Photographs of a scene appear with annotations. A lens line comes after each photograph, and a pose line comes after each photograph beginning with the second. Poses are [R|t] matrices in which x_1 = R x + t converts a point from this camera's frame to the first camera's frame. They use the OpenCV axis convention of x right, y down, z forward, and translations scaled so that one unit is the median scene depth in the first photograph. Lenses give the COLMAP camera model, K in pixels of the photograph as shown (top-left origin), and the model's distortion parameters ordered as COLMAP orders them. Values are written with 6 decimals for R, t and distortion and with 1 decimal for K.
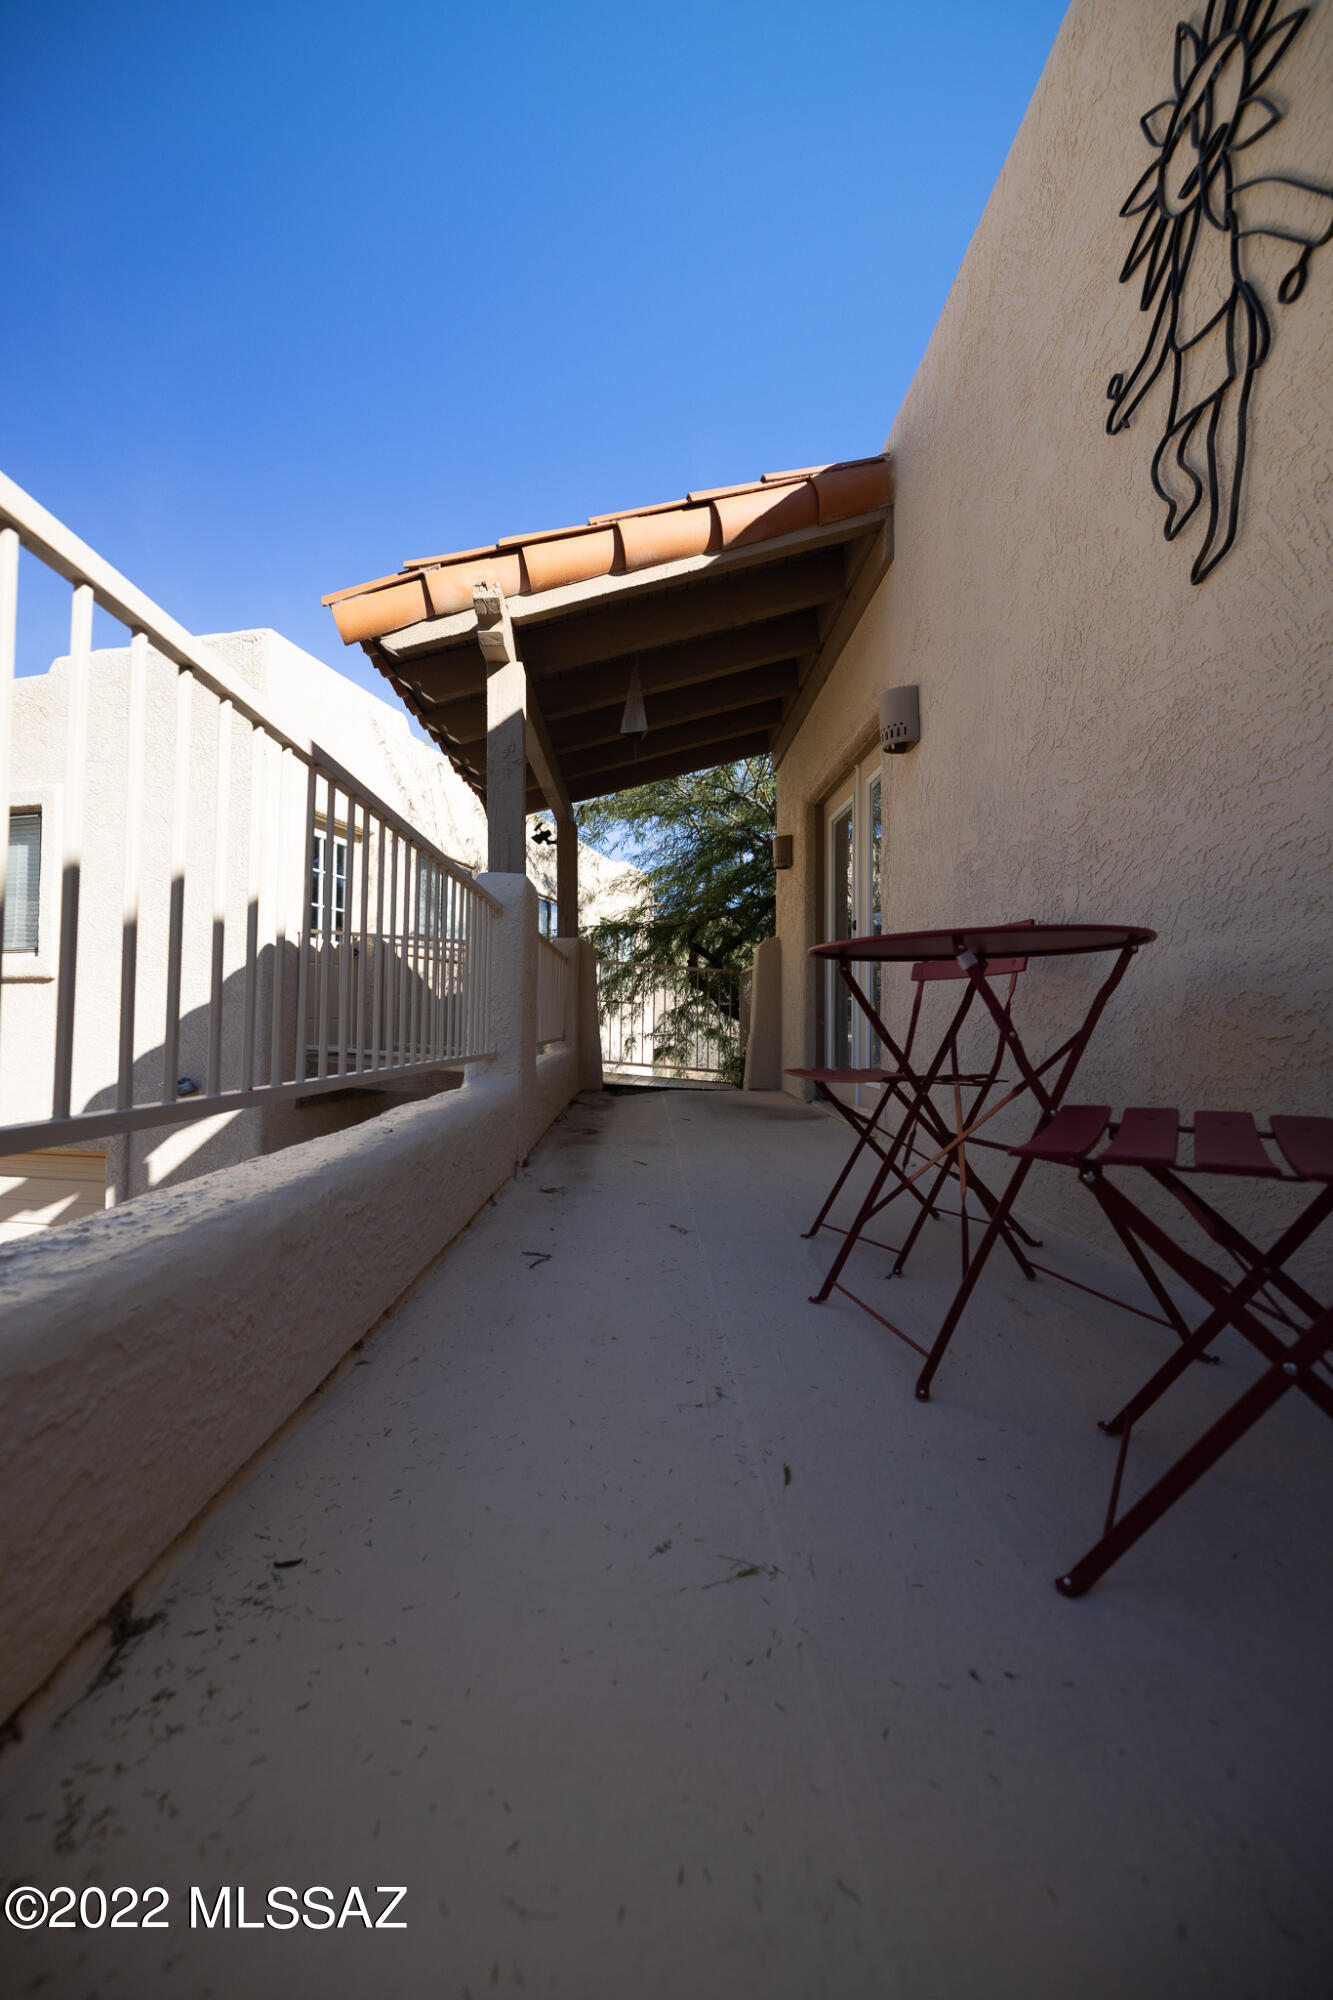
lens RADIAL K [[830.5, 0, 665.1], [0, 830.5, 1000.9], [0, 0, 1]] dist [-0.000958, 0.000291]
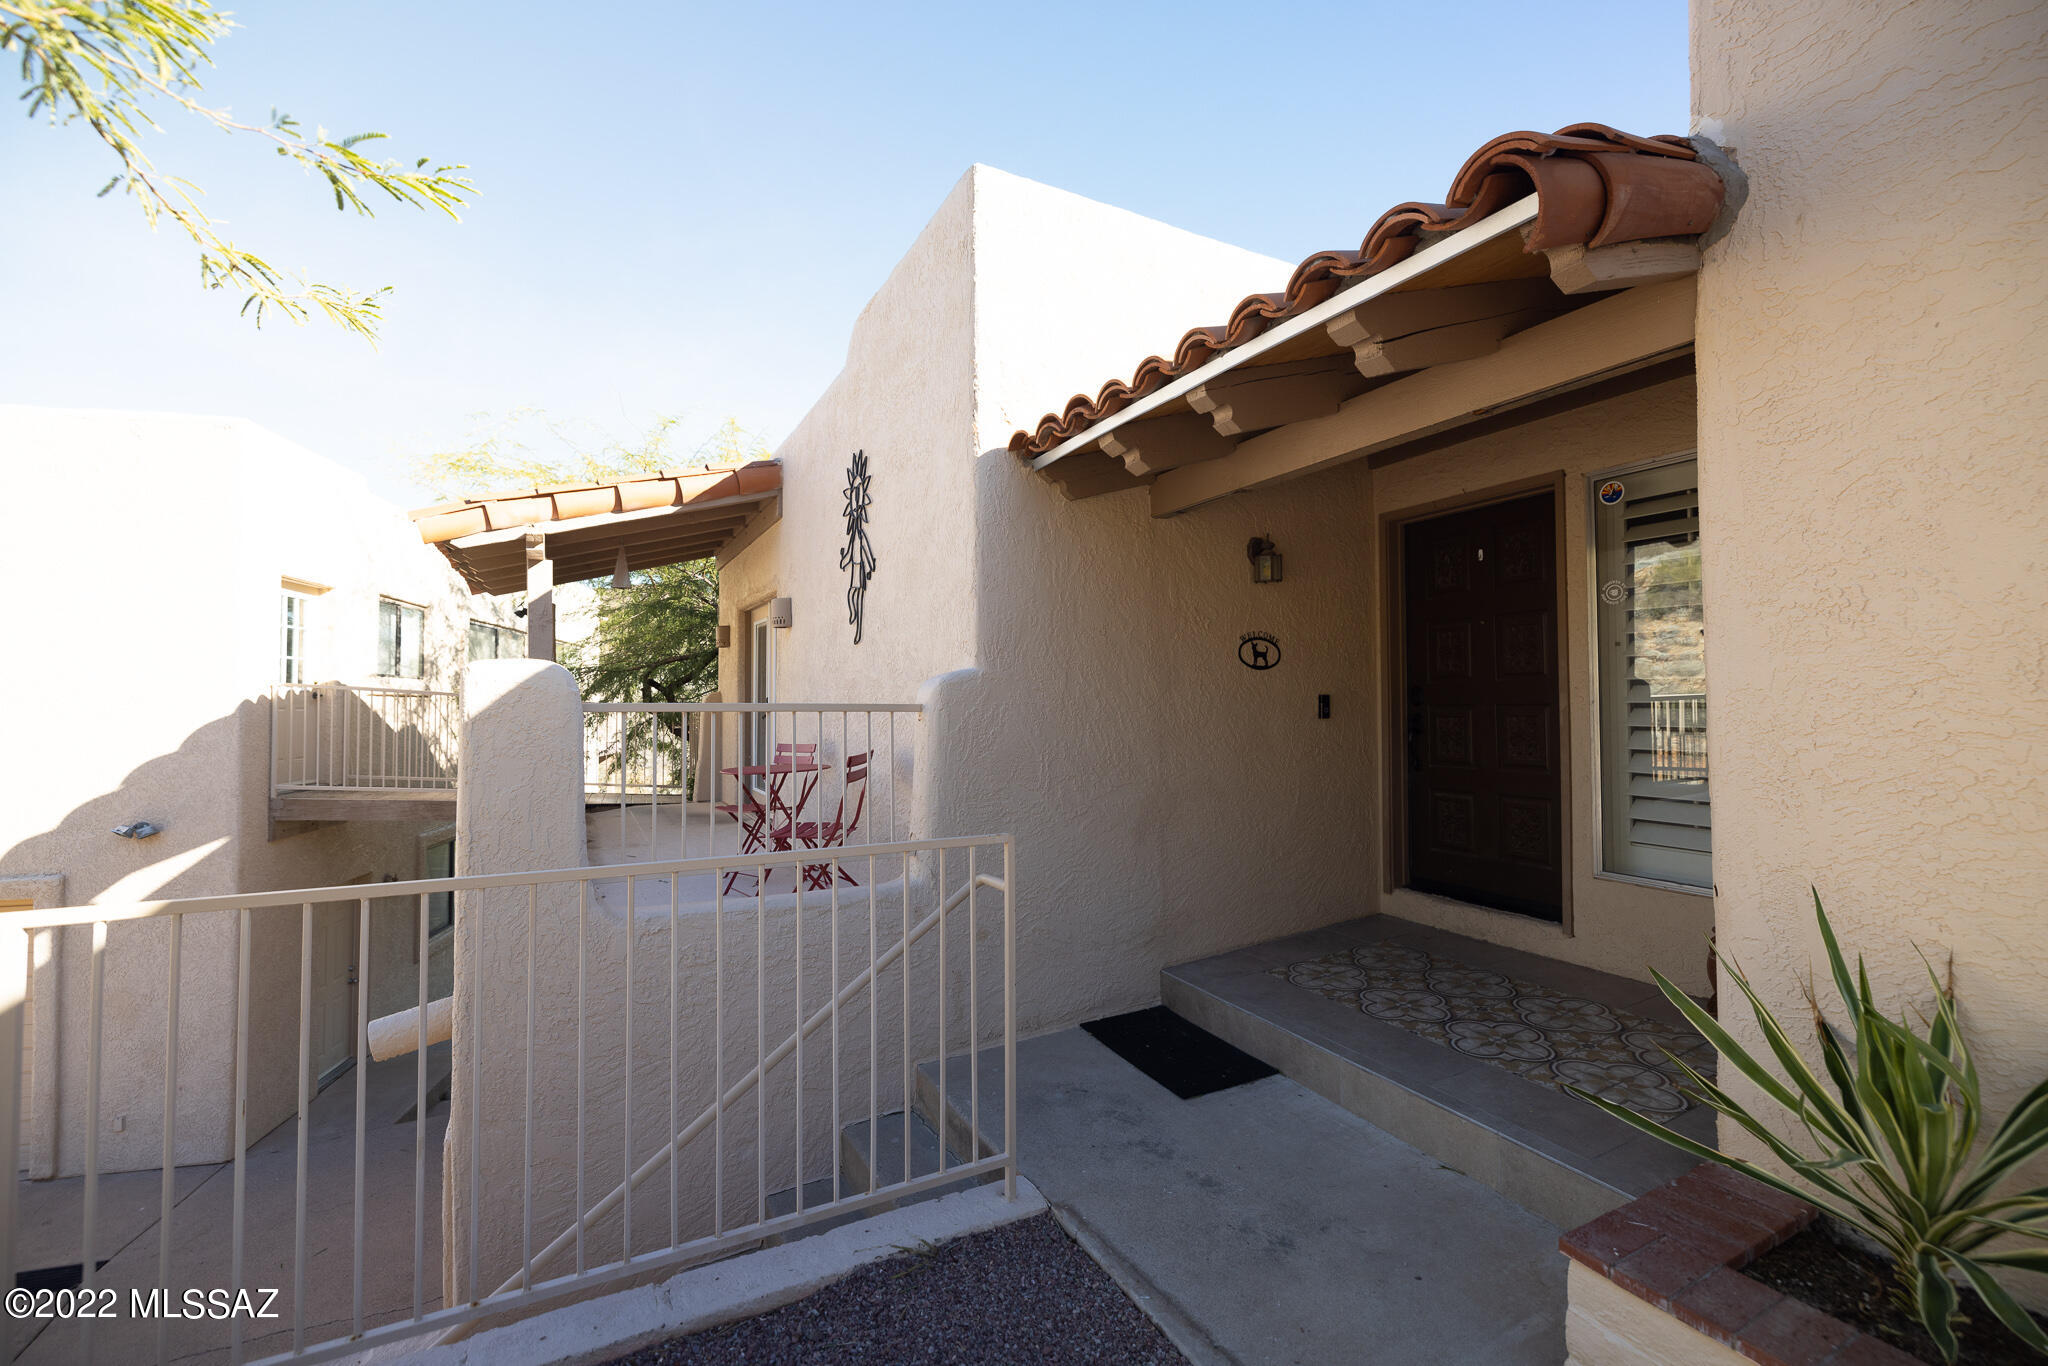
lens RADIAL K [[850.4, 0, 1021.7], [0, 850.4, 682.6], [0, 0, 1]] dist [-0.000958, 0.000291]
pose [[0.893351, 0.001712, 0.449355, -0.085810], [-0.000108, 0.999994, -0.003596, -0.140948], [-0.449359, 0.003164, 0.893346, -0.815581]]
